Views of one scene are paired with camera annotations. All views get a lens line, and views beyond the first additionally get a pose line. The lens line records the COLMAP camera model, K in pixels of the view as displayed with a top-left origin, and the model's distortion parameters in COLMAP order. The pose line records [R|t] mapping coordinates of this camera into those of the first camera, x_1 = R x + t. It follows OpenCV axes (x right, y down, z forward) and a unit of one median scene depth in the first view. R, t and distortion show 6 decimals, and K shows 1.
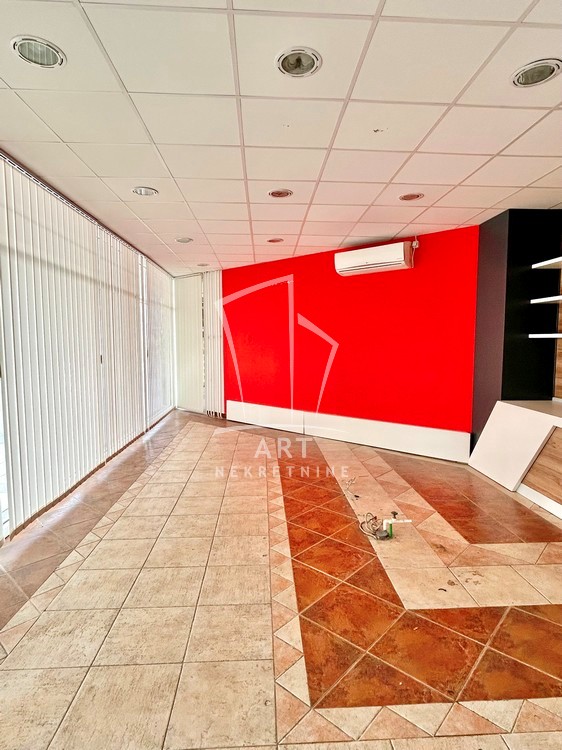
lens RADIAL K [[423.0, 0, 283.8], [0, 423.0, 376.5], [0, 0, 1]] dist [-0.016169, 0.017117]
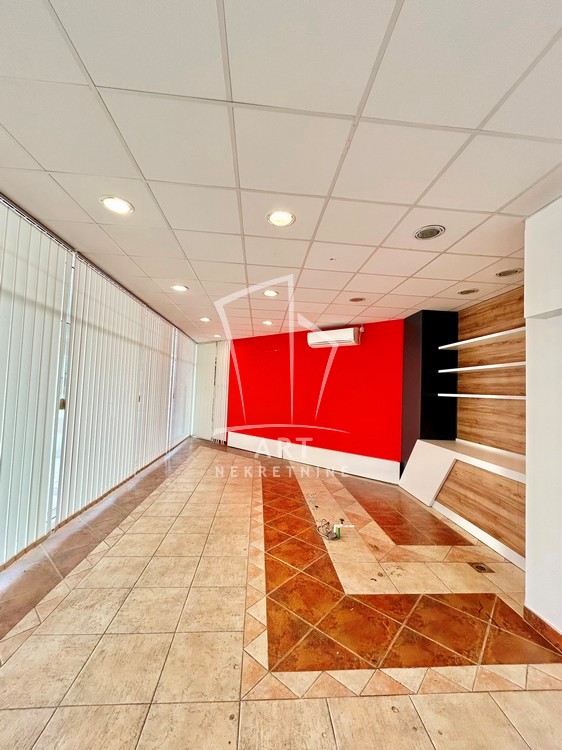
lens RADIAL K [[302.3, 0, 281.0], [0, 302.3, 375.0], [0, 0, 1]] dist [-0.002625, 0.004314]
pose [[0.998910, 0.041938, 0.020508, 0.028025], [-0.038818, 0.990199, -0.134159, -0.004301], [-0.025933, 0.133217, 0.990748, -0.039959]]
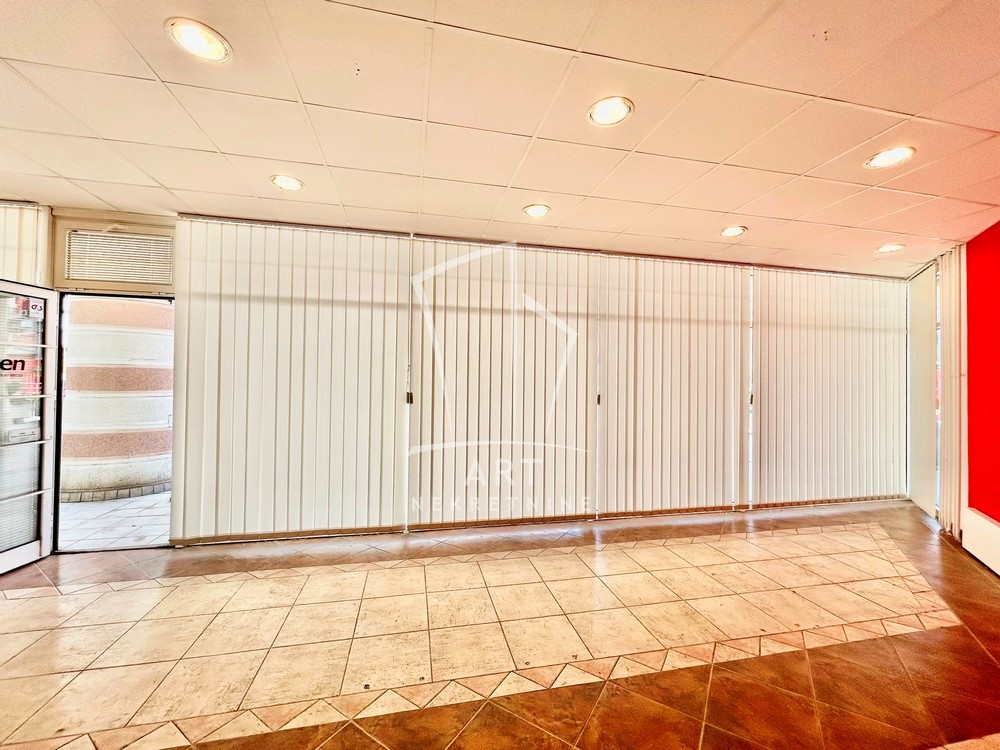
lens RADIAL K [[403.1, 0, 500.0], [0, 403.1, 375.0], [0, 0, 1]] dist [-0.002625, 0.004314]
pose [[0.158466, -0.010264, -0.987311, 0.682315], [-0.095828, 0.995065, -0.025725, -0.090094], [0.982703, 0.098689, 0.156700, 1.126398]]
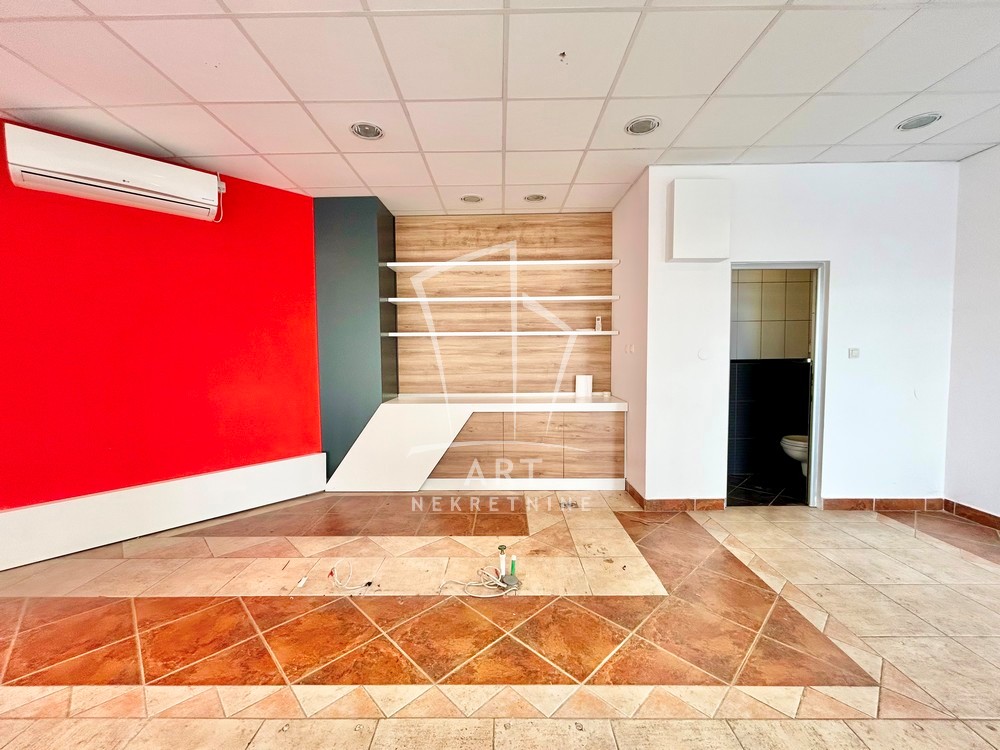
lens RADIAL K [[403.1, 0, 500.0], [0, 403.1, 375.0], [0, 0, 1]] dist [-0.002625, 0.004314]
pose [[0.063509, -0.058643, 0.996257, -0.551371], [0.093489, 0.994232, 0.052564, -0.042520], [-0.993593, 0.089801, 0.068626, 1.087757]]
